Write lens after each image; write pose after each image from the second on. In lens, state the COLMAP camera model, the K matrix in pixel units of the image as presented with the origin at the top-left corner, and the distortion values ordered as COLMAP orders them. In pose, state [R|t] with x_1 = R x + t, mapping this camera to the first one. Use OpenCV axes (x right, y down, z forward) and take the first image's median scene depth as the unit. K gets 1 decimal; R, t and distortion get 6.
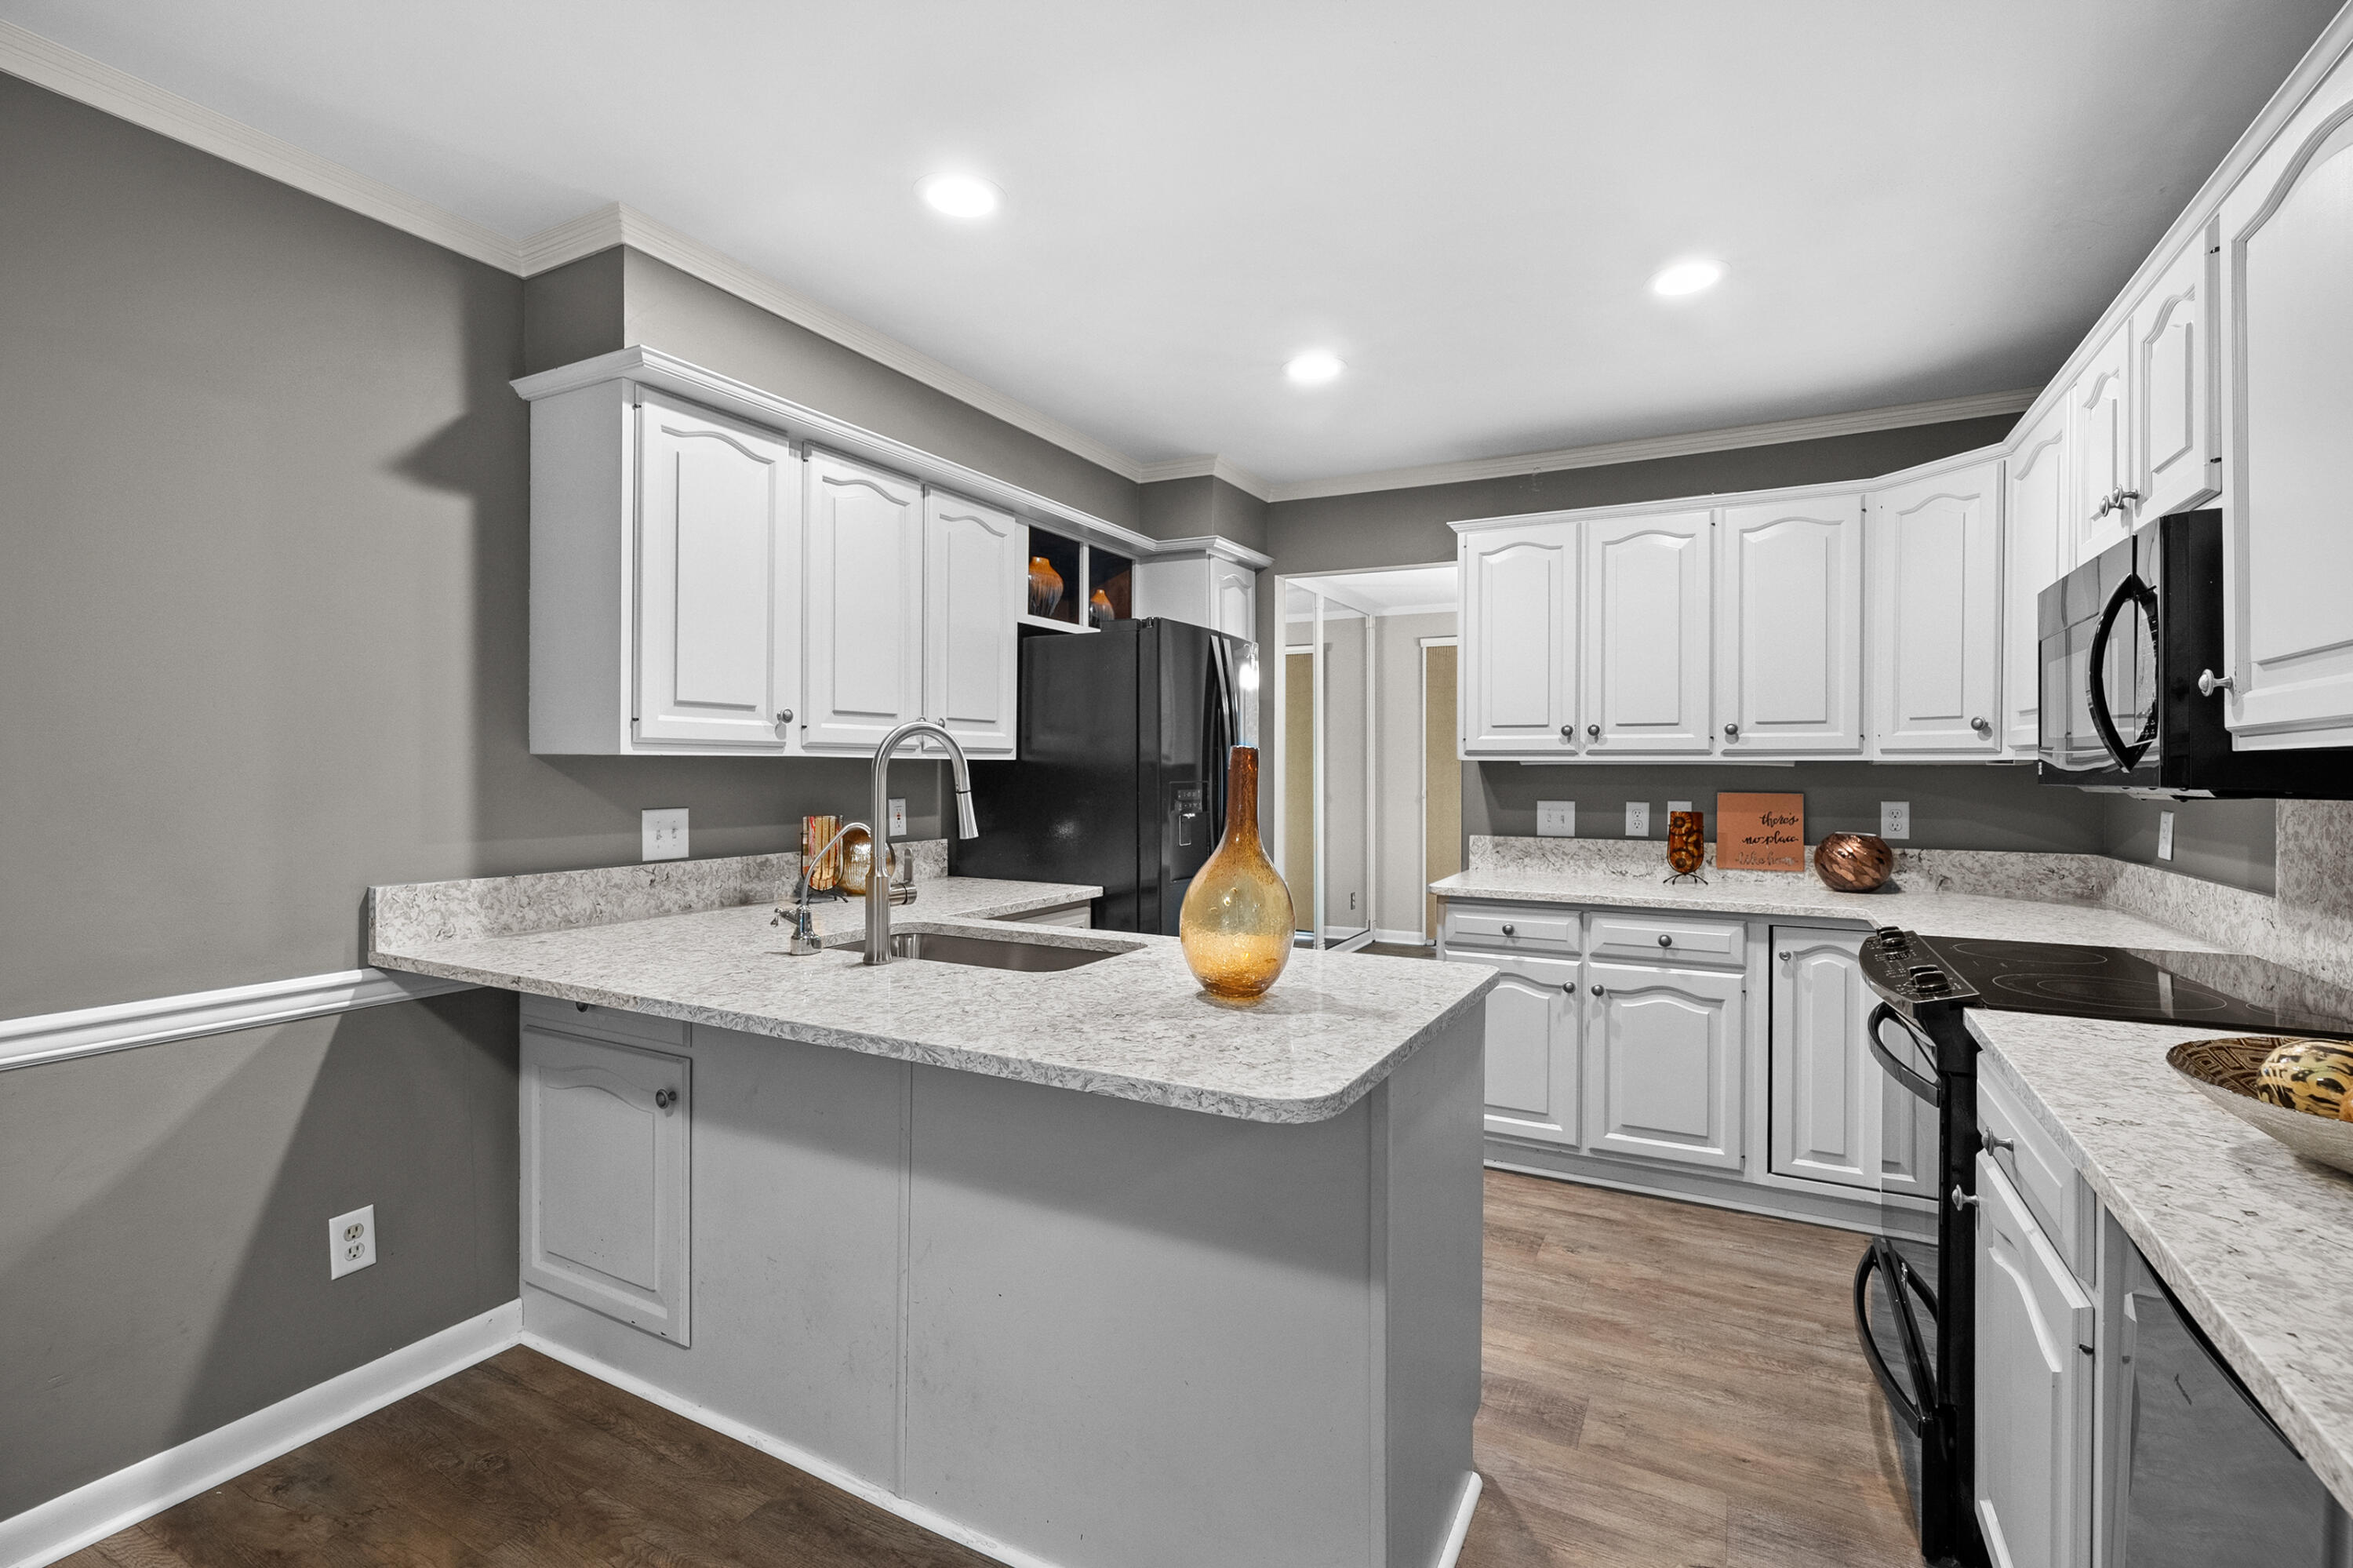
lens RADIAL K [[1070.9, 0, 1177.3], [0, 1070.9, 775.9], [0, 0, 1]] dist [-0.006516, 0.001778]
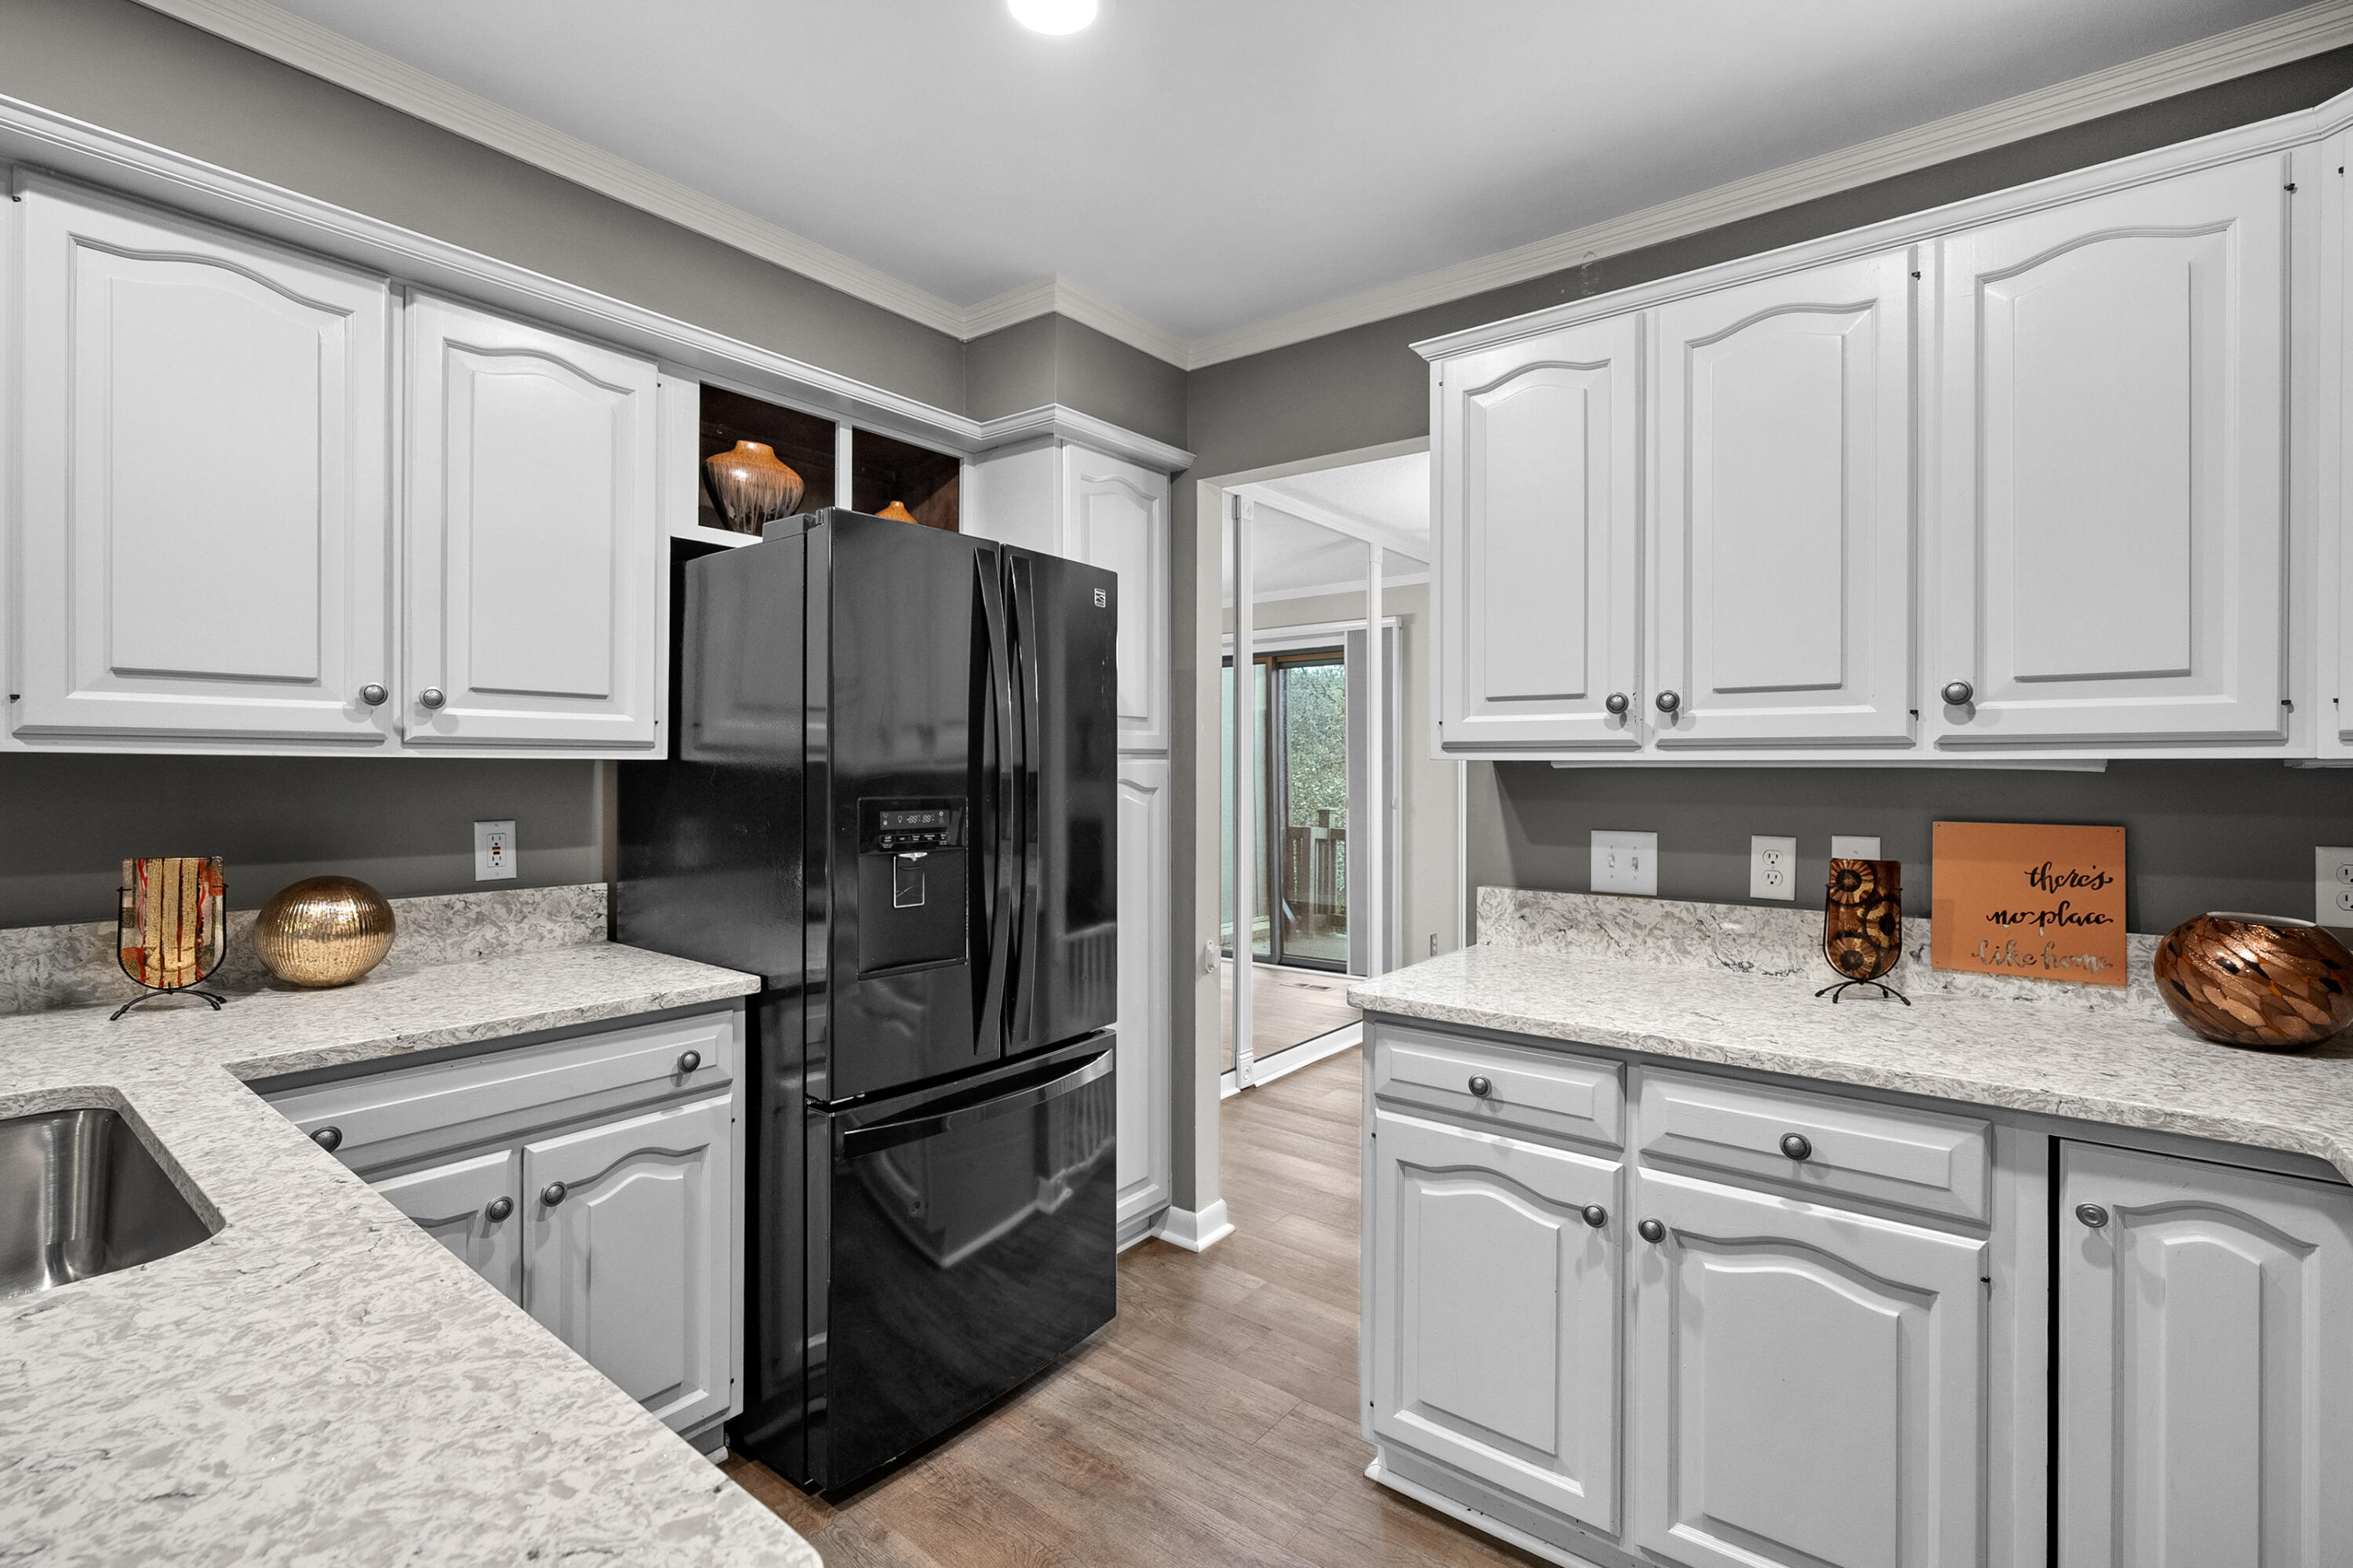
lens RADIAL K [[1070.9, 0, 1171.8], [0, 1070.9, 773.1], [0, 0, 1]] dist [-0.006516, 0.001778]
pose [[0.984564, 0.000983, -0.175024, 0.243246], [-0.002026, 0.999981, -0.005781, -0.004367], [0.175015, 0.006046, 0.984547, 0.445574]]
